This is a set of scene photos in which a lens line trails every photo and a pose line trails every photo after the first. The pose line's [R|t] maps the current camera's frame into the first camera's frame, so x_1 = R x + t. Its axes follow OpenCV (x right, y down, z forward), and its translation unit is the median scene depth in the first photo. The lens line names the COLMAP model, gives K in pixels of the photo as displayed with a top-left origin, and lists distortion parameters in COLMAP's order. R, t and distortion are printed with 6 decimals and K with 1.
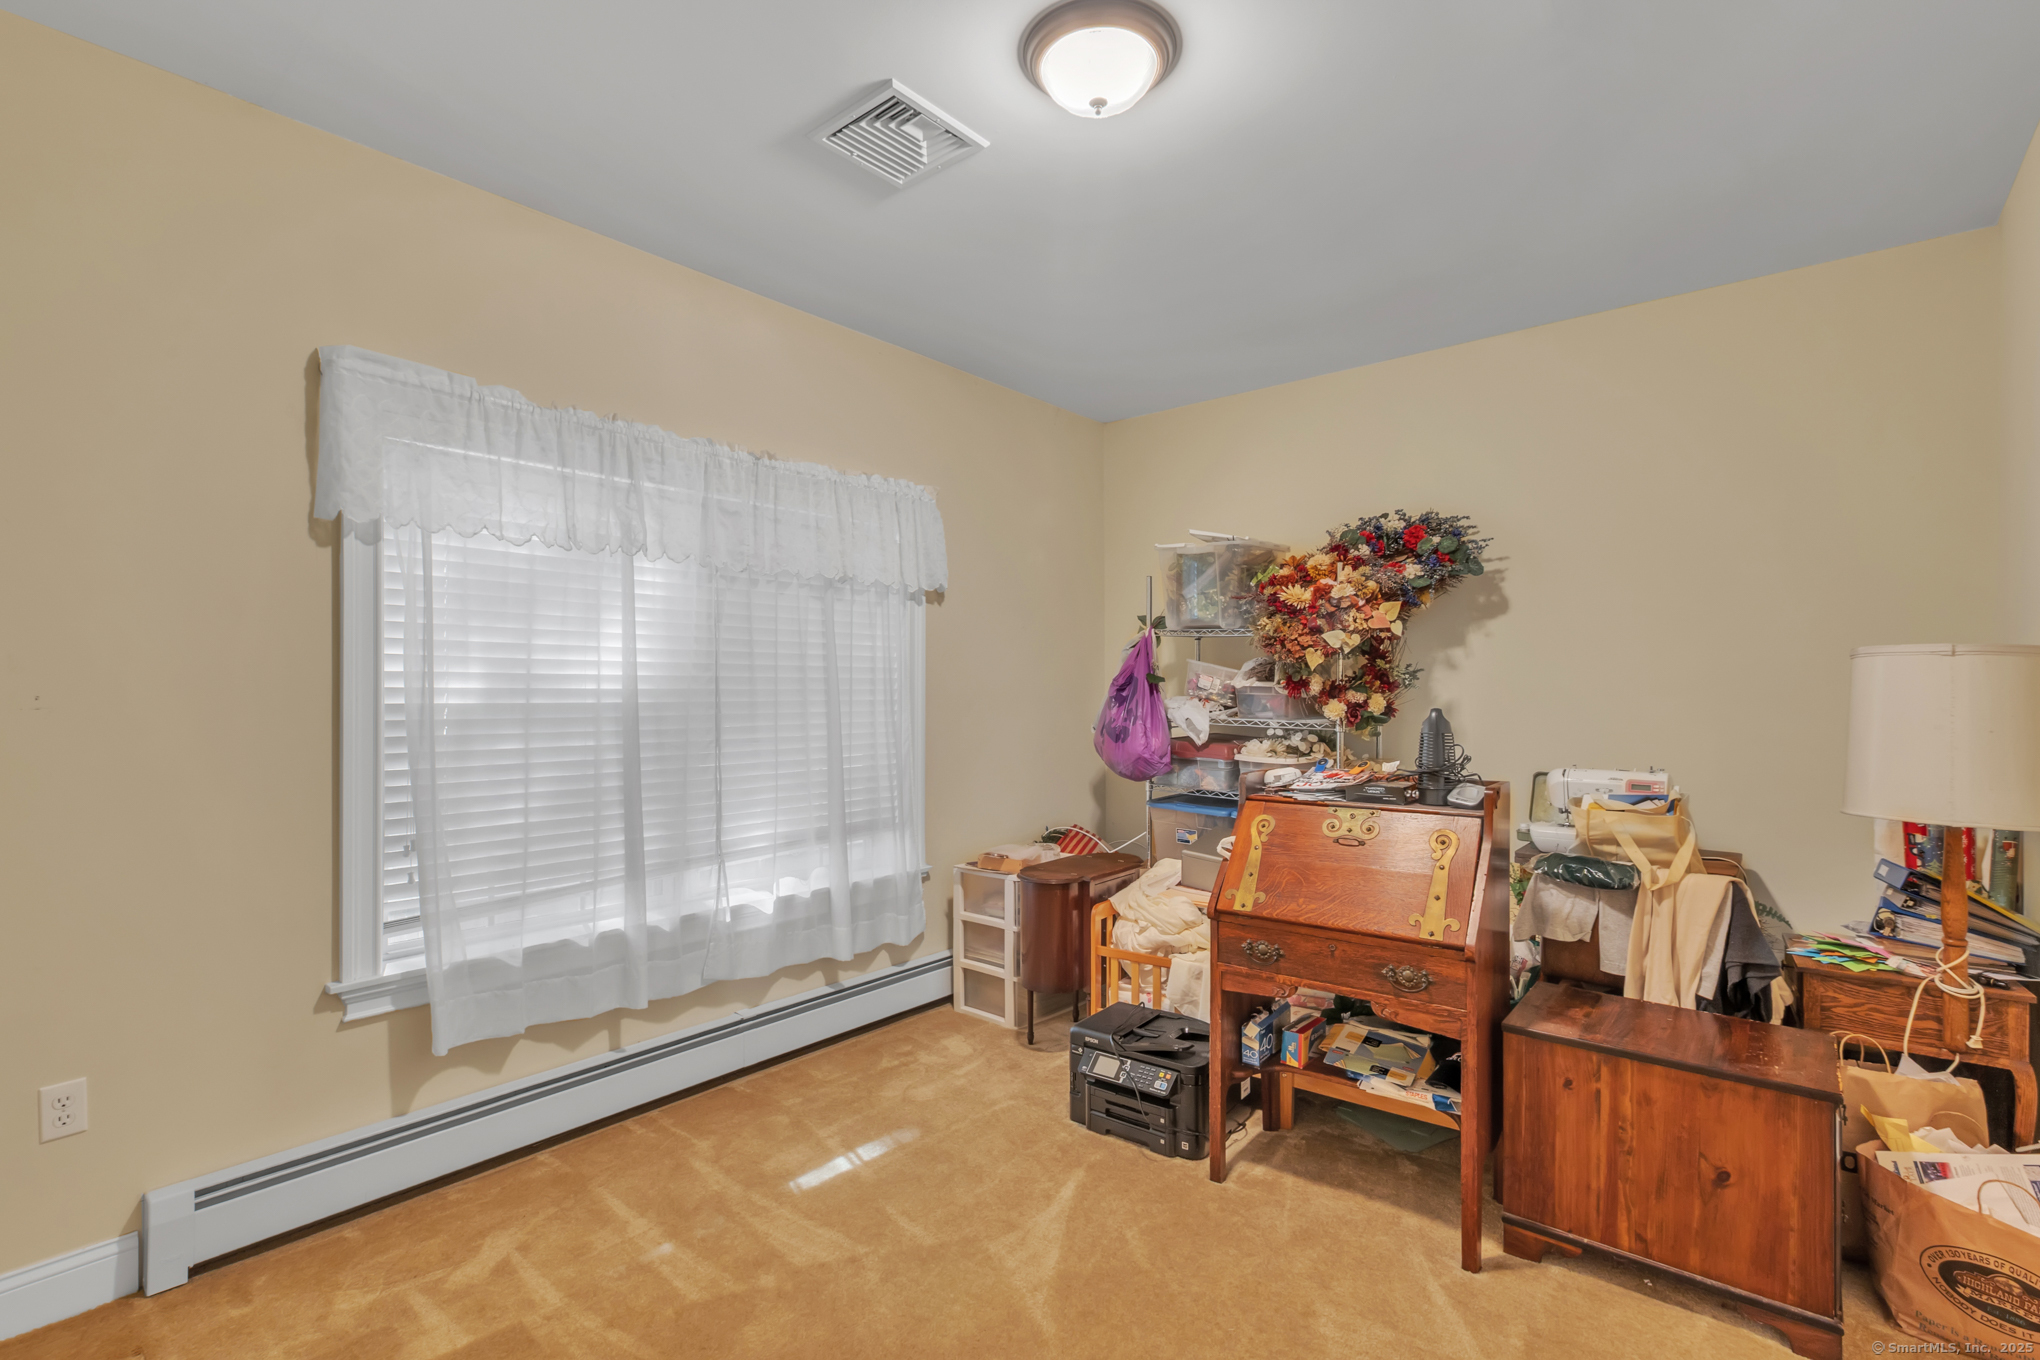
lens RADIAL K [[926.2, 0, 1037.8], [0, 926.2, 676.8], [0, 0, 1]] dist [-0.001702, 0.000213]
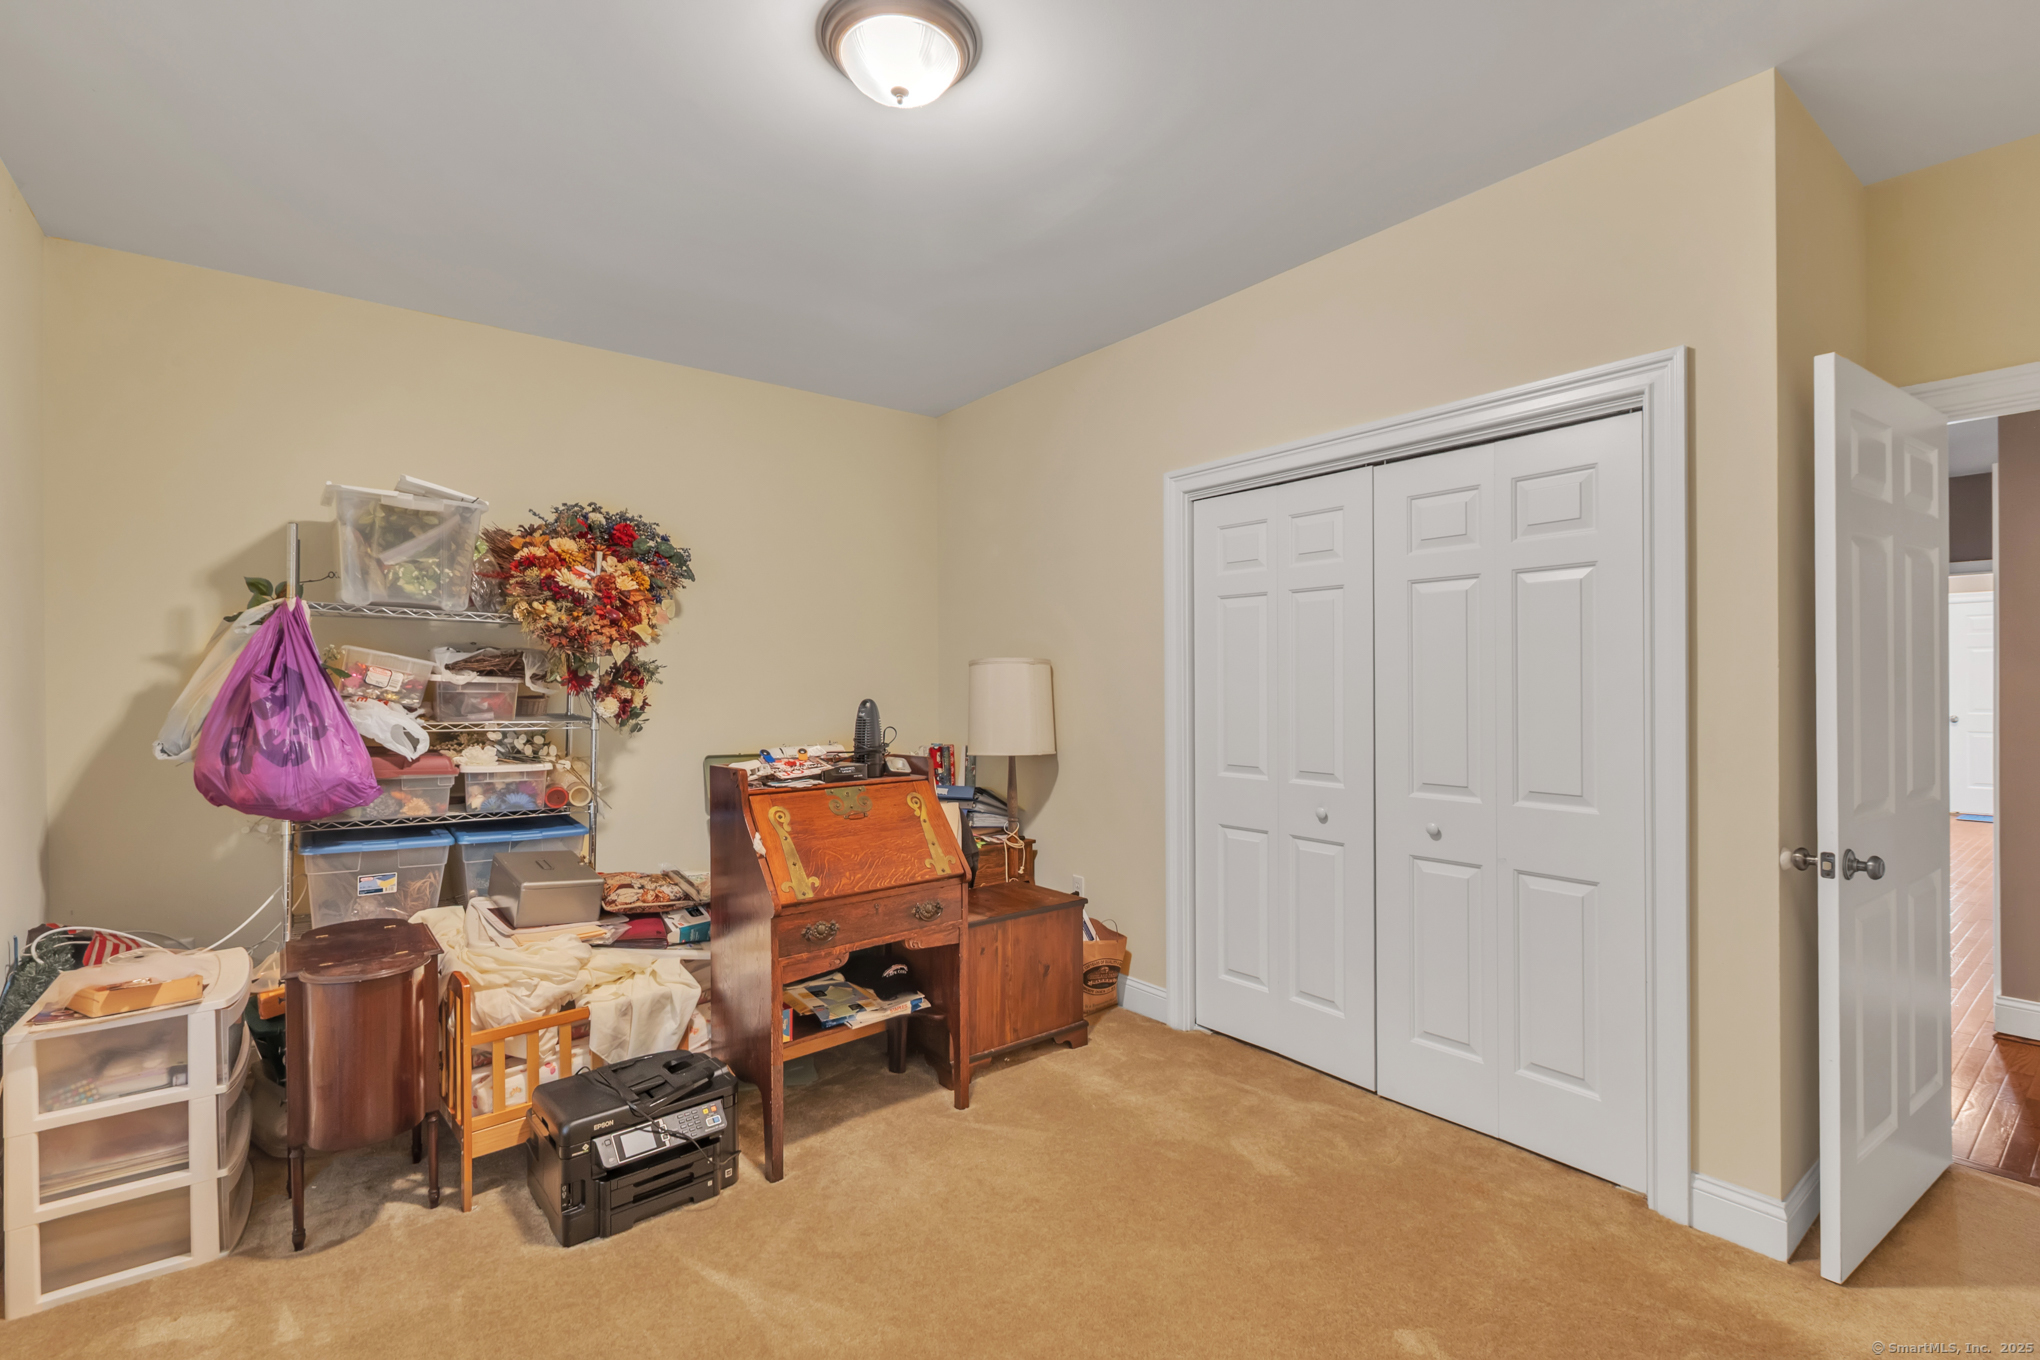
lens RADIAL K [[903.6, 0, 1019.1], [0, 903.6, 674.3], [0, 0, 1]] dist [-0.000503, 0.000111]
pose [[0.212733, 0.008166, 0.977076, -0.560557], [-0.008467, 0.999943, -0.006514, 0.005174], [-0.977074, -0.006887, 0.212790, 0.434394]]
